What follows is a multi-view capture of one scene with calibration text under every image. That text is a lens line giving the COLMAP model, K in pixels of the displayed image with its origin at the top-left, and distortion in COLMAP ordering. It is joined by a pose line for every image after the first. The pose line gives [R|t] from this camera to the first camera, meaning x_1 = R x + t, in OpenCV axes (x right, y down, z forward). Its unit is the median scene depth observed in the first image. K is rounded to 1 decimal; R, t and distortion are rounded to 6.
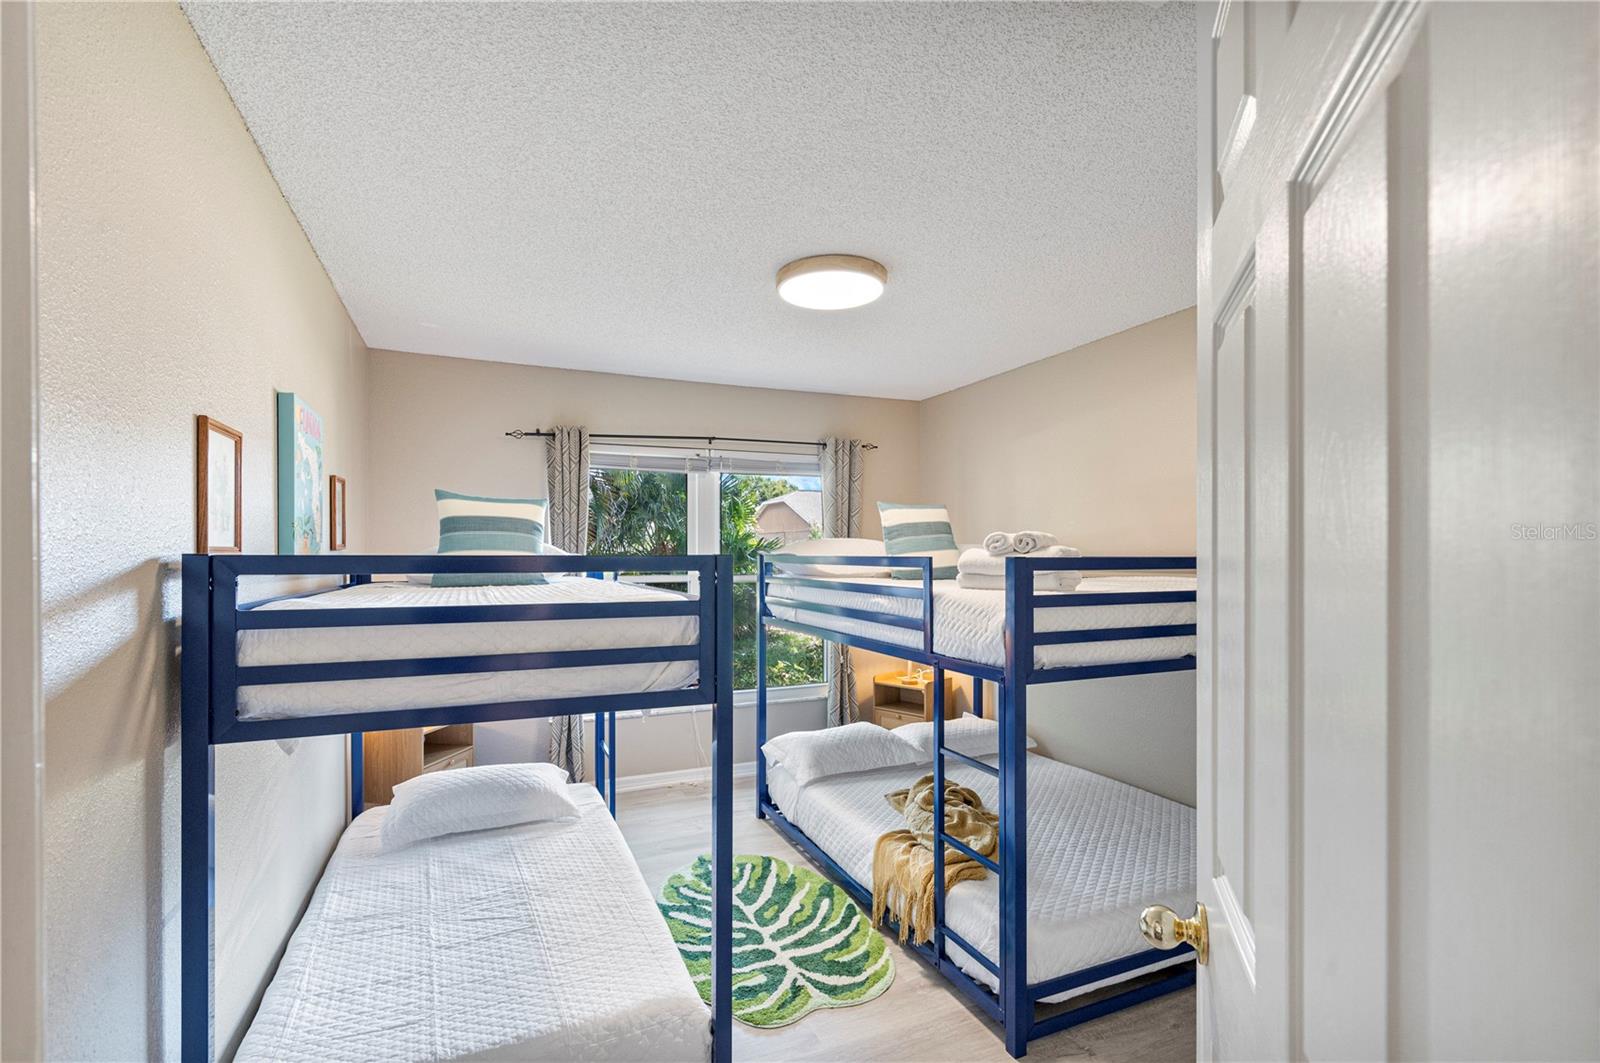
lens RADIAL K [[735.5, 0, 779.6], [0, 735.5, 547.5], [0, 0, 1]] dist [-0.009527, -0.006664]
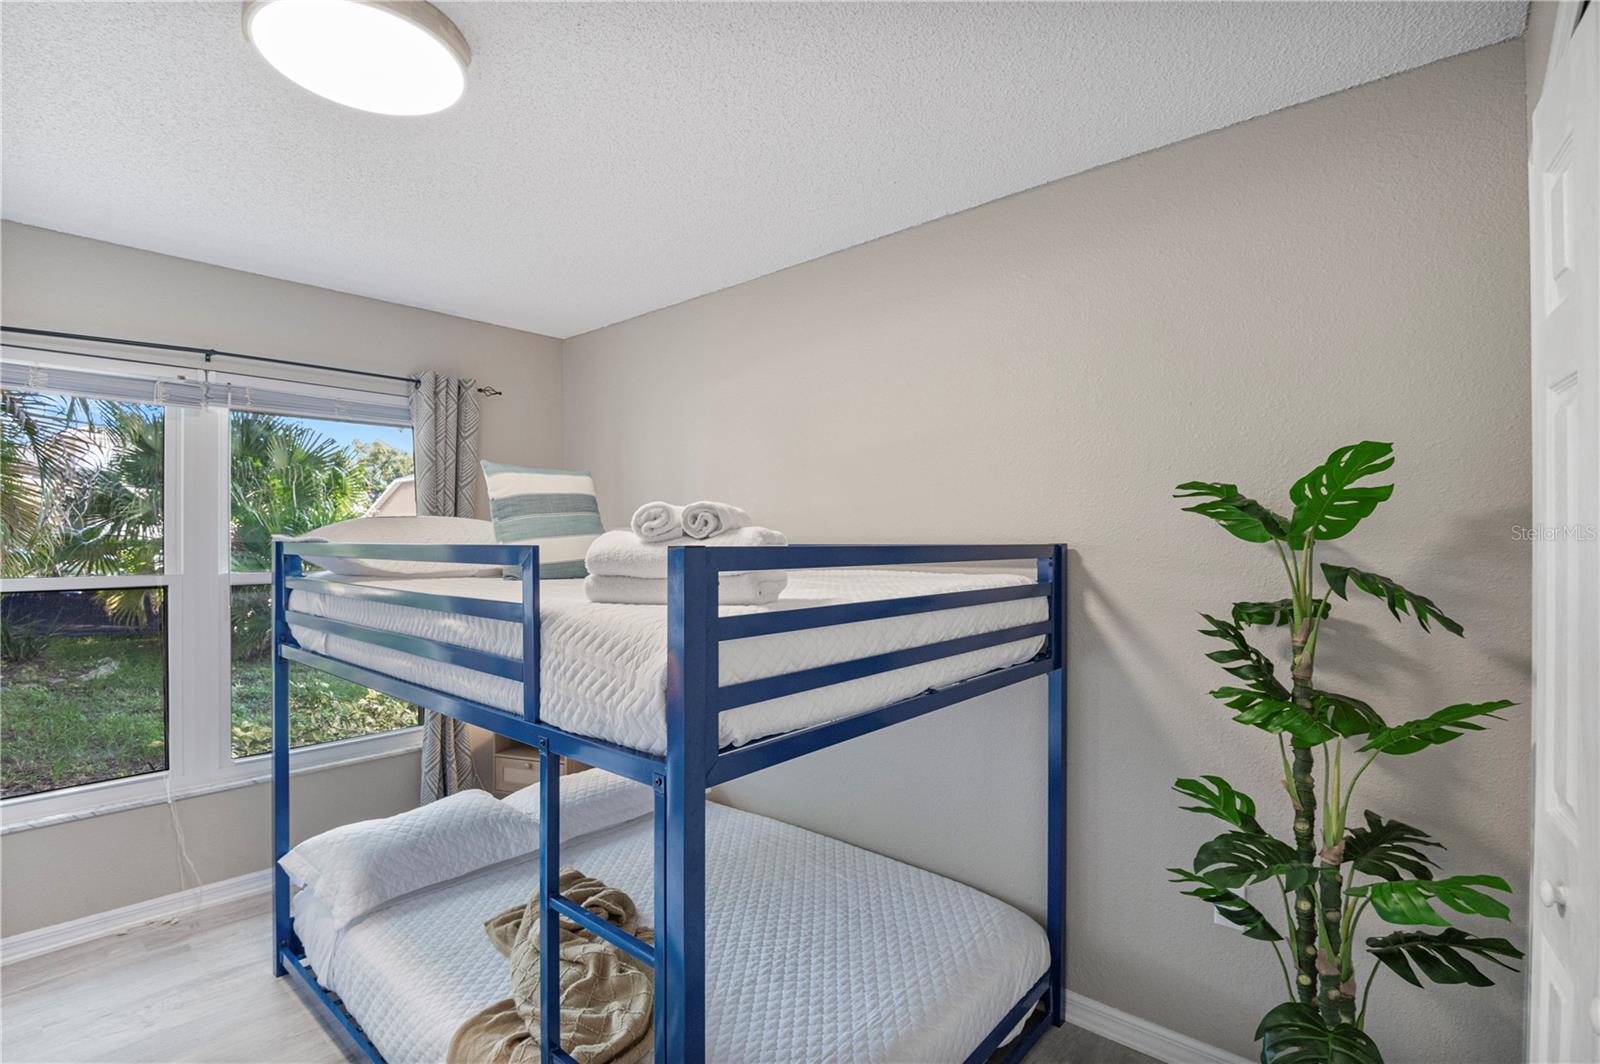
lens RADIAL K [[735.5, 0, 791.8], [0, 735.5, 534.3], [0, 0, 1]] dist [-0.009527, -0.006664]
pose [[0.897382, 0.004851, 0.441229, 0.115231], [-0.004454, 0.999988, -0.001934, 0.003823], [-0.441233, -0.000230, 0.897393, 0.363998]]
